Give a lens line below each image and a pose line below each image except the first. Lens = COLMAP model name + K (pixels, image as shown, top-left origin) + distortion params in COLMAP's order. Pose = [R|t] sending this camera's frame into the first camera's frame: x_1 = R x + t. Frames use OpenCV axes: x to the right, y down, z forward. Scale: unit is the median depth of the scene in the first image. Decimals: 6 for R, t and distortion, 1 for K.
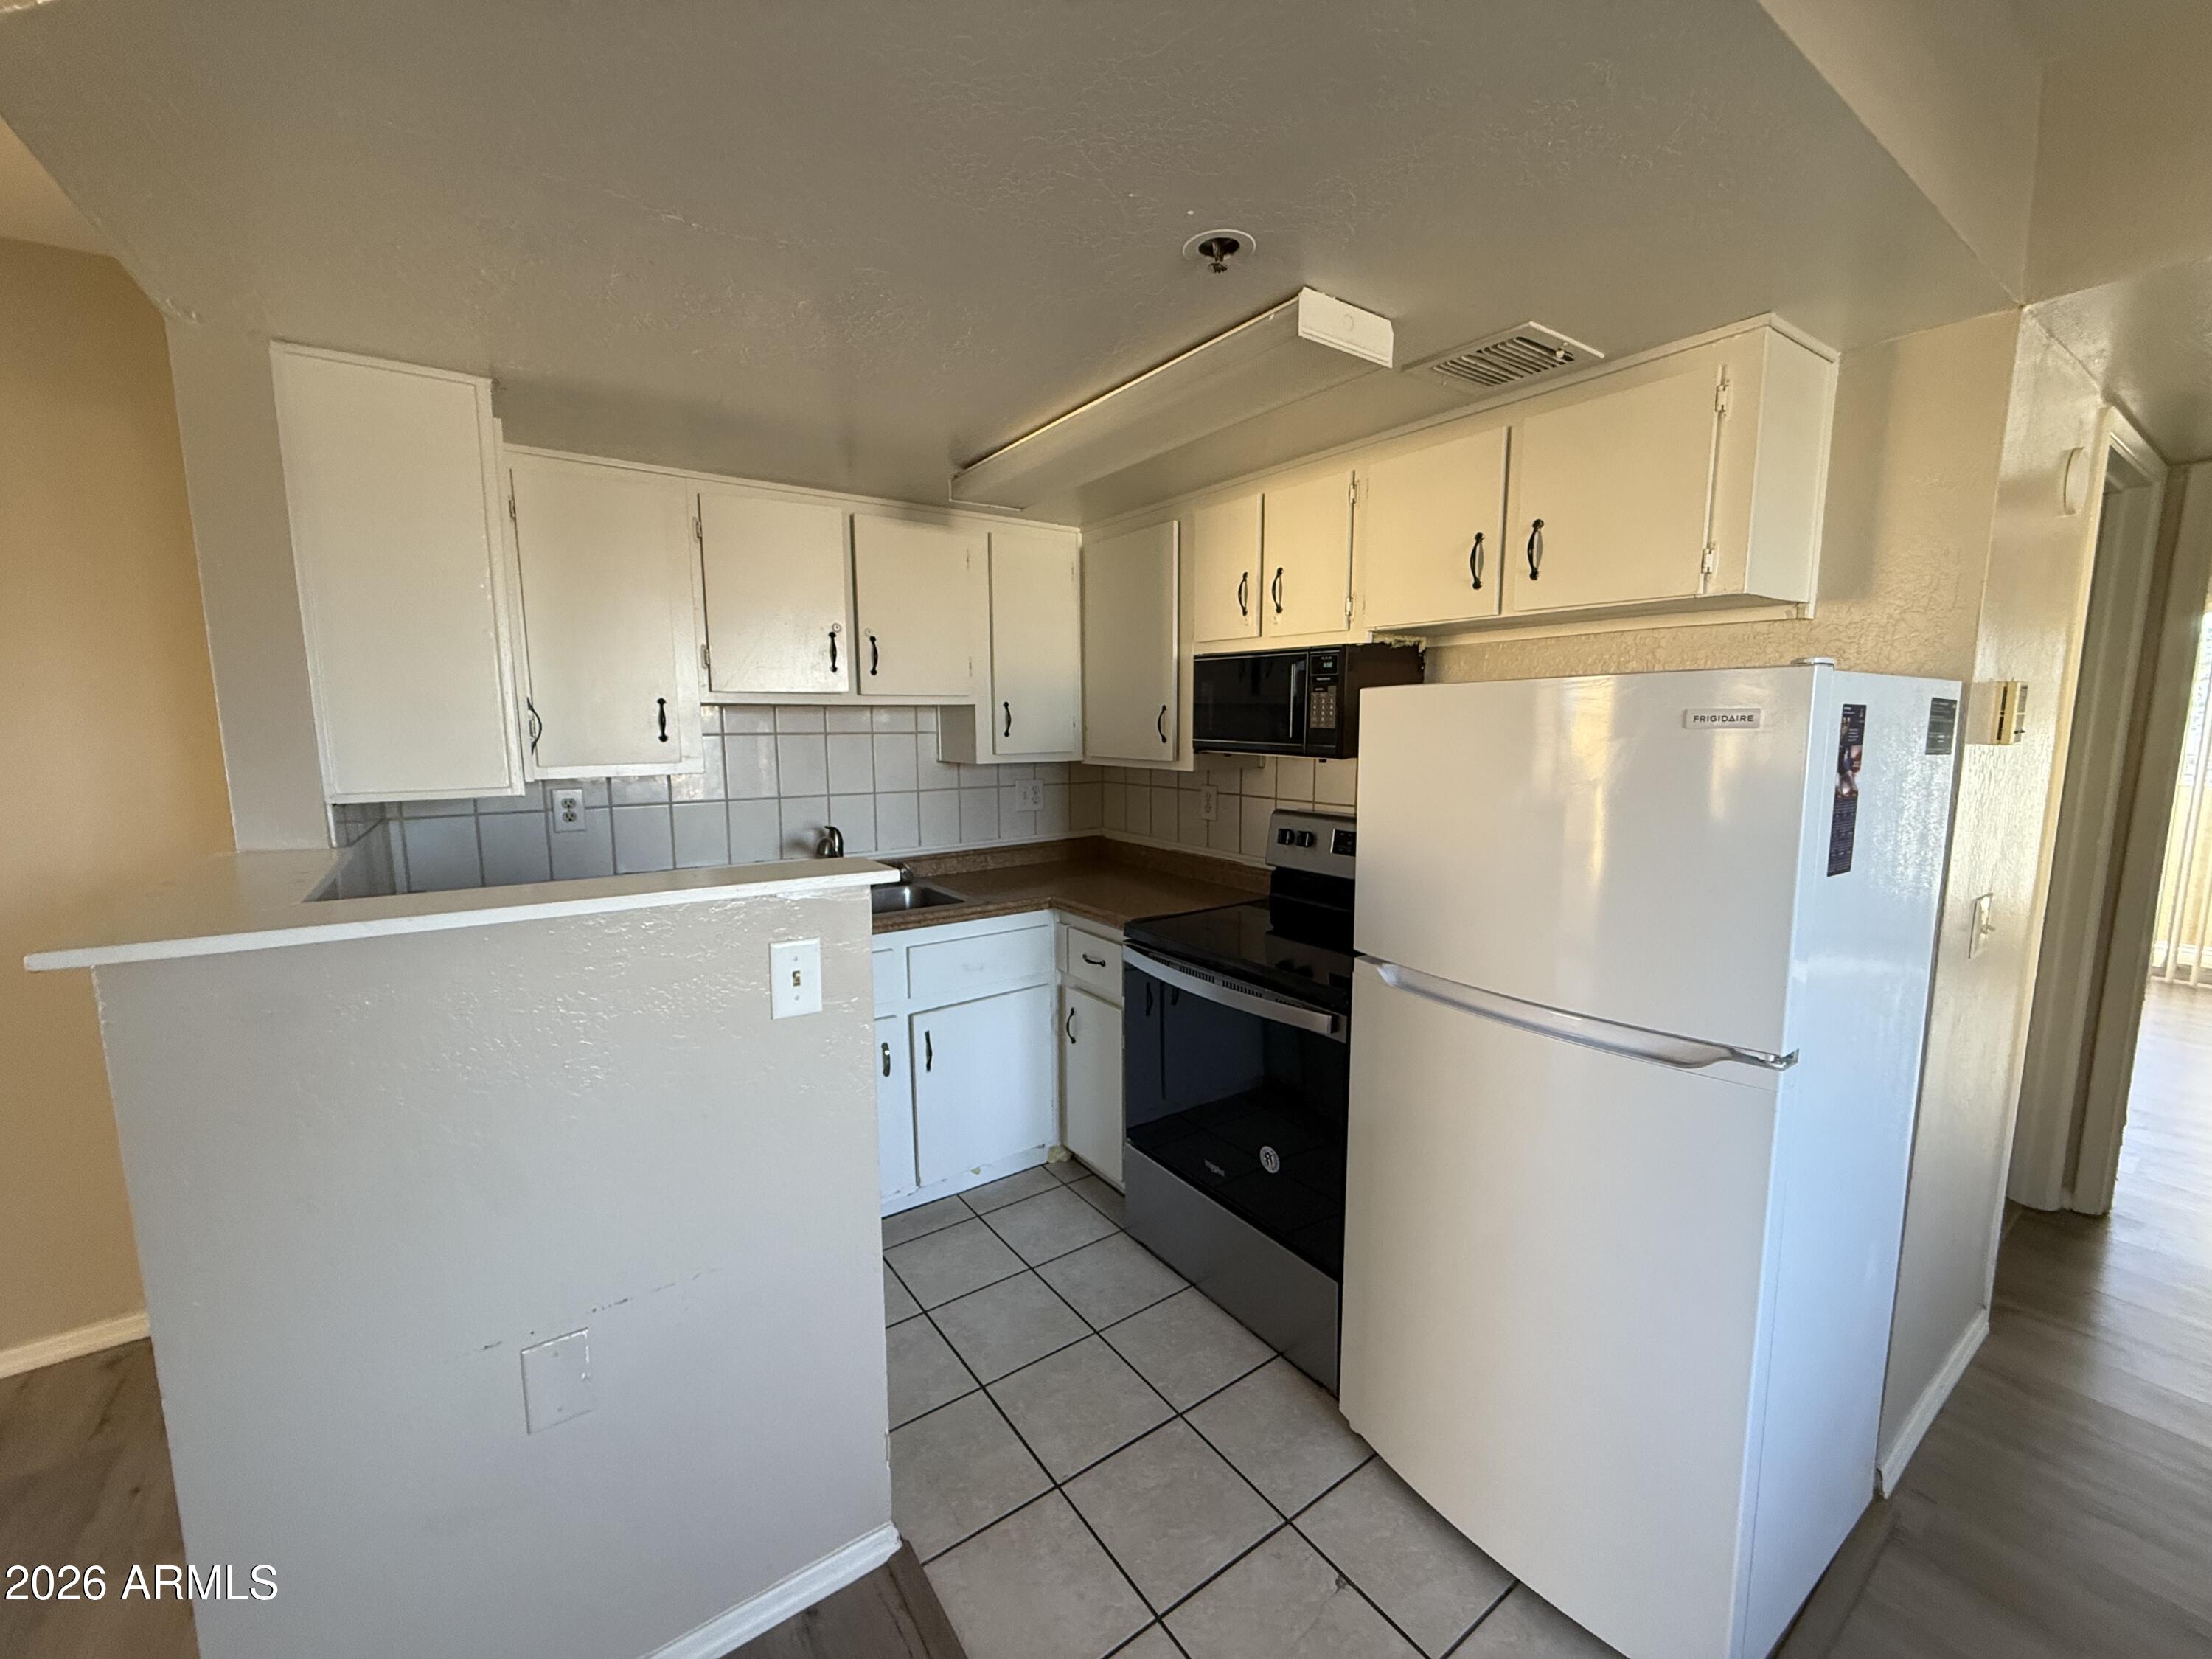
lens RADIAL K [[880.5, 0, 1097.7], [0, 880.5, 830.4], [0, 0, 1]] dist [-0.000011, -0.000299]
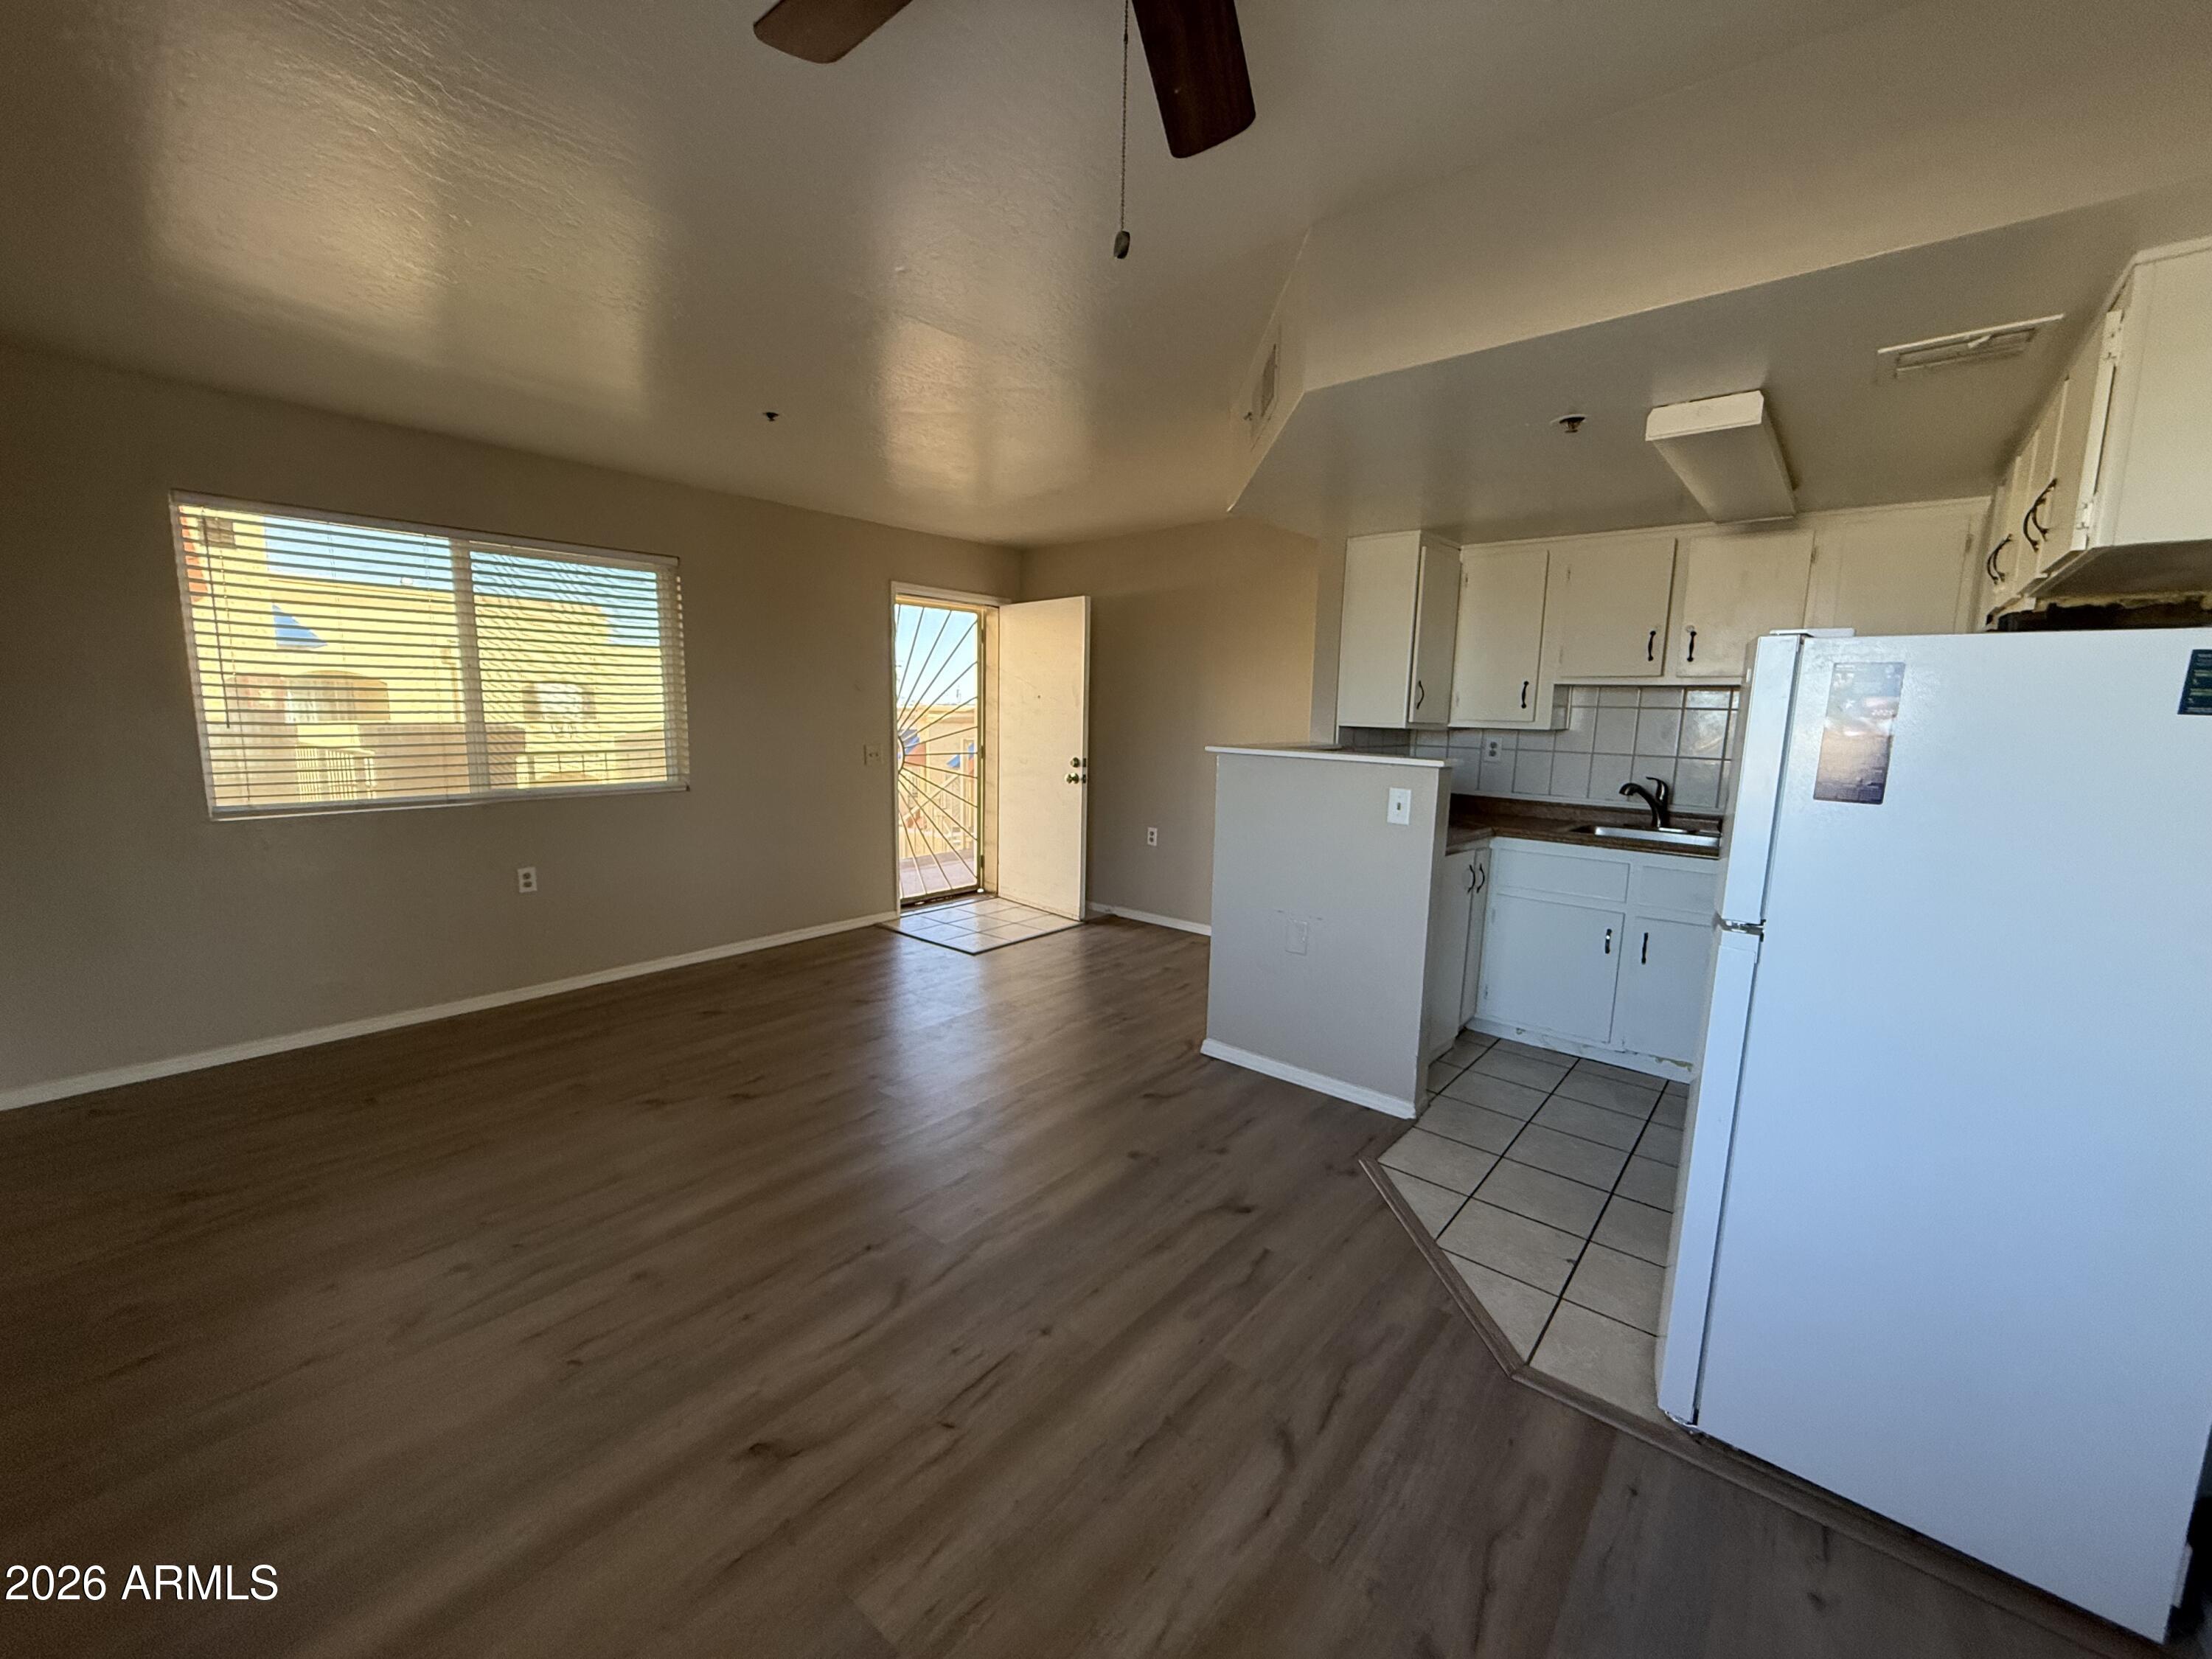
lens RADIAL K [[880.5, 0, 1097.3], [0, 880.5, 836.5], [0, 0, 1]] dist [-0.000011, -0.000299]
pose [[0.248178, 0.152410, -0.956650, 1.042457], [-0.142983, 0.982493, 0.119434, 0.058794], [0.958104, 0.107144, 0.265625, -0.189587]]
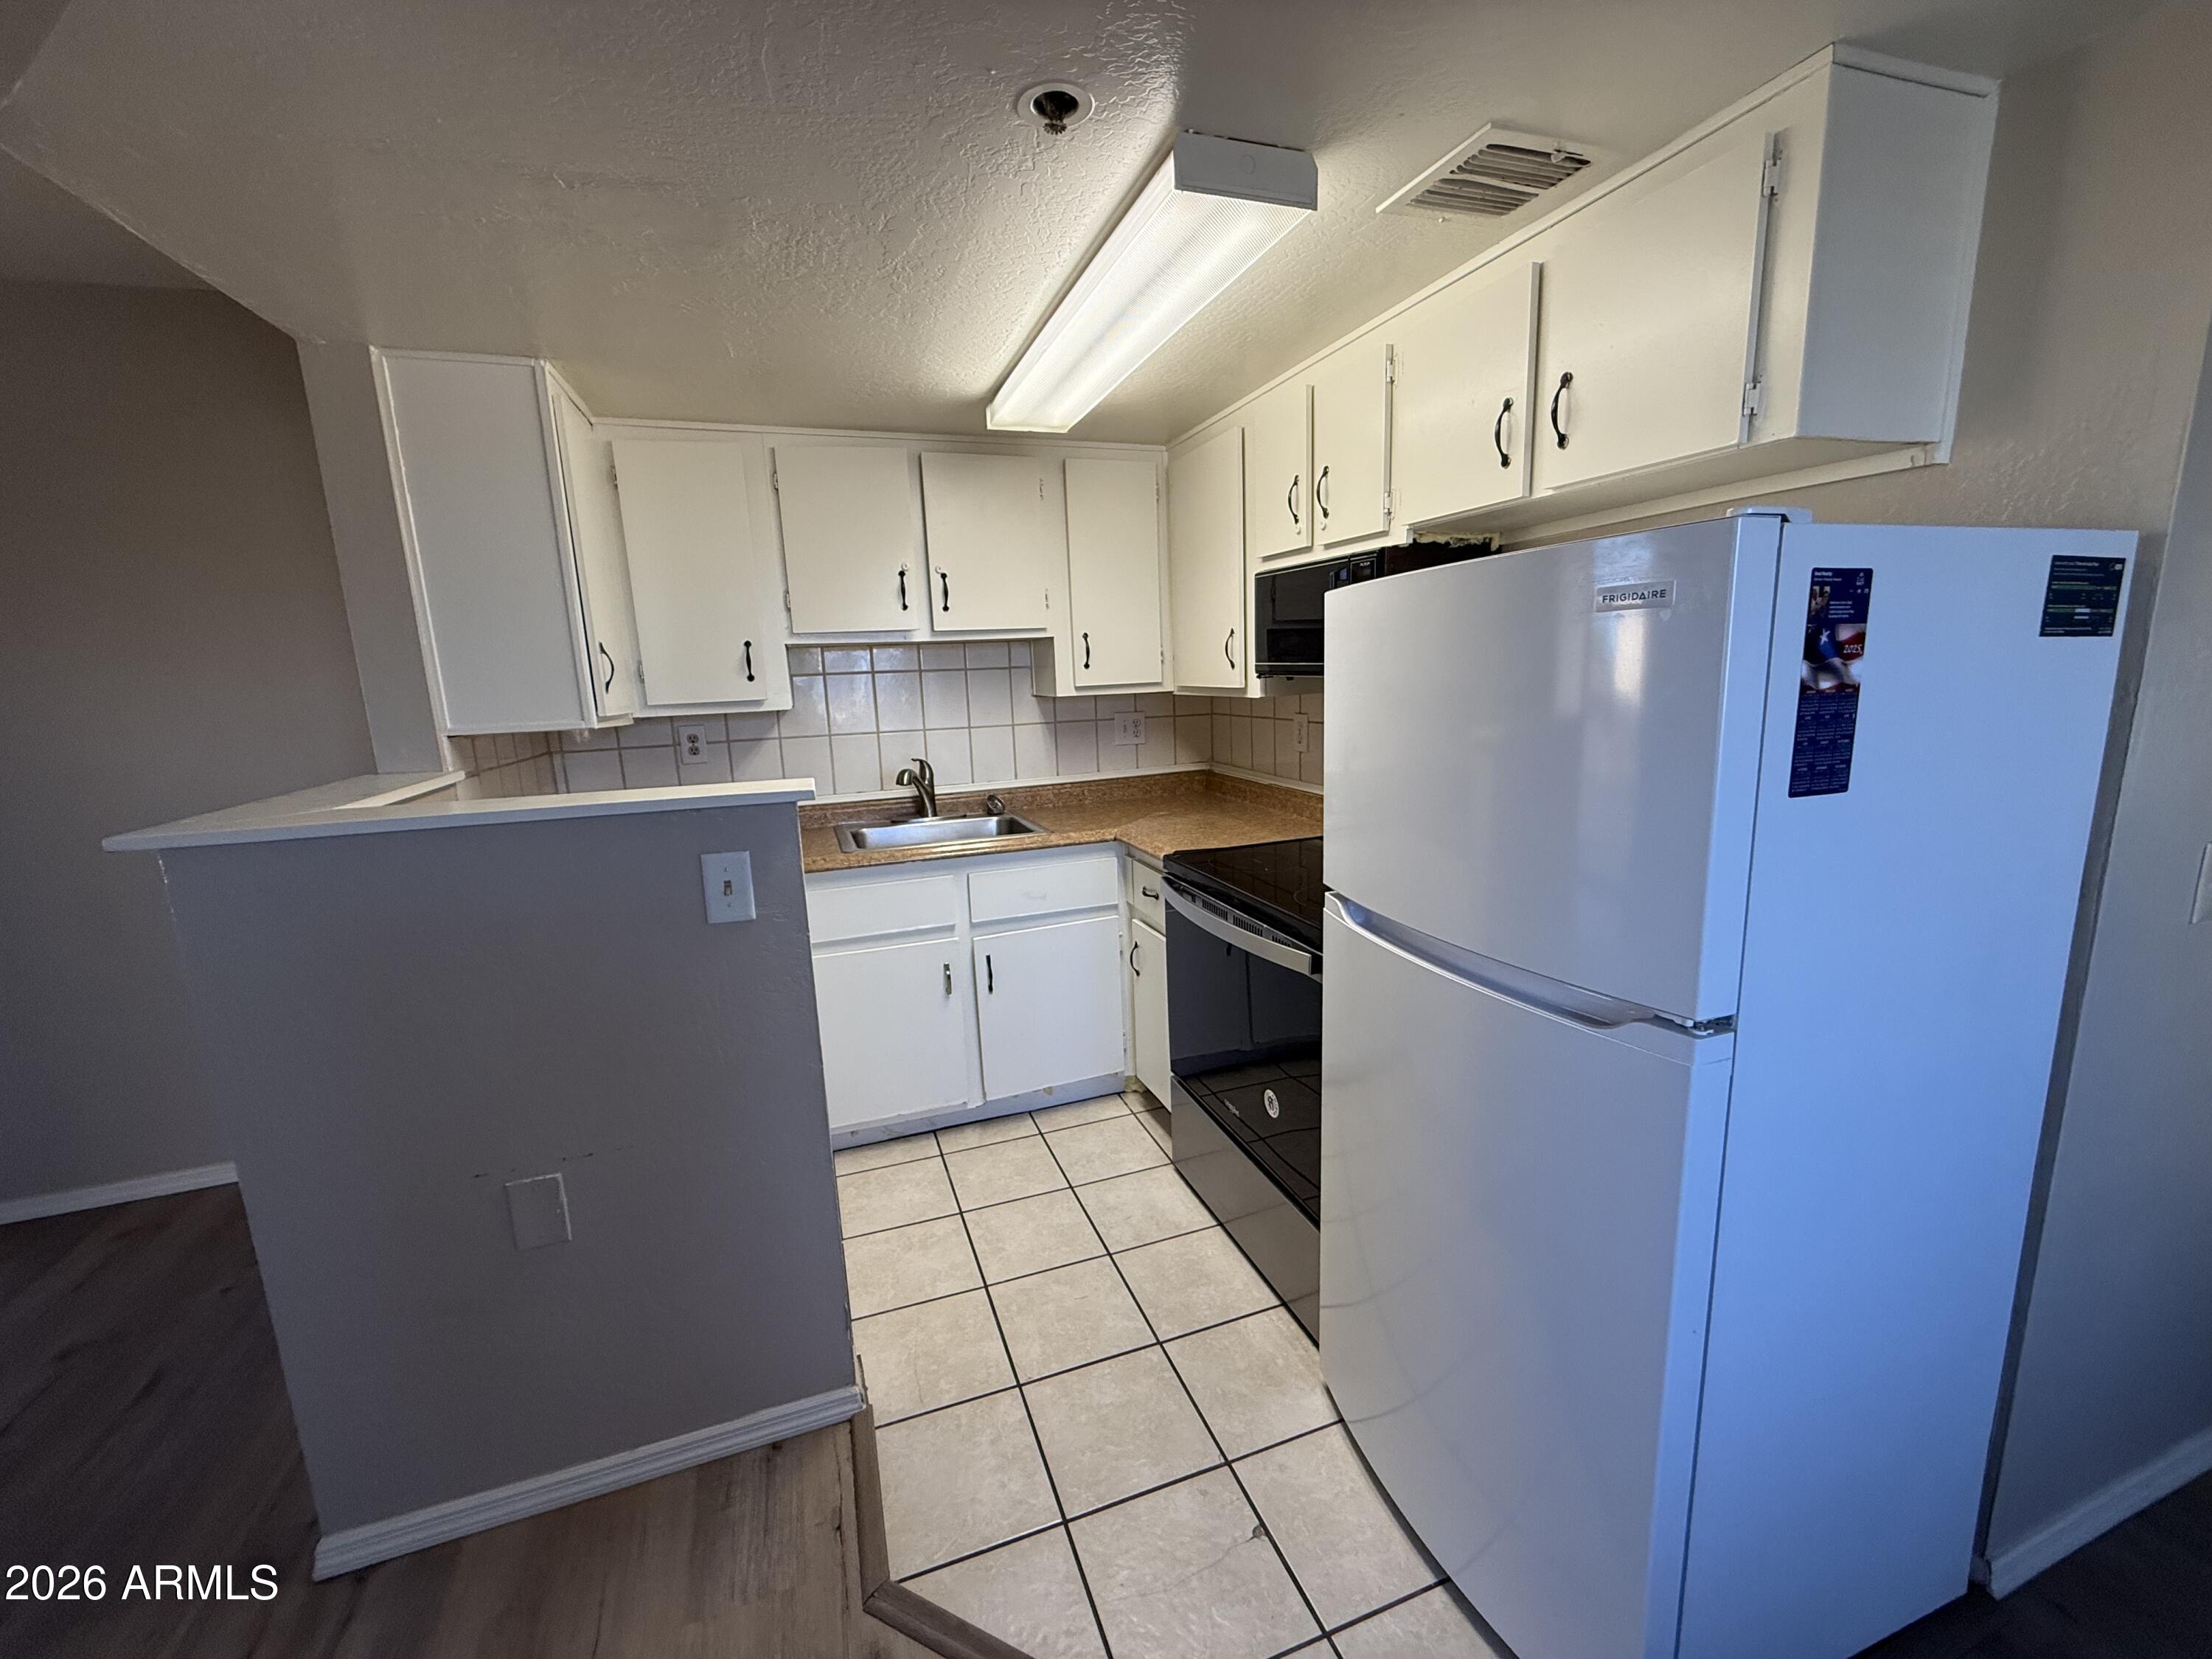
lens RADIAL K [[880.5, 0, 1099.4], [0, 880.5, 831.2], [0, 0, 1]] dist [-0.000011, -0.000299]
pose [[0.962179, 0.017716, -0.271842, 0.265107], [-0.000276, 0.997946, 0.064060, 0.019033], [0.272418, -0.061562, 0.960207, 0.053929]]
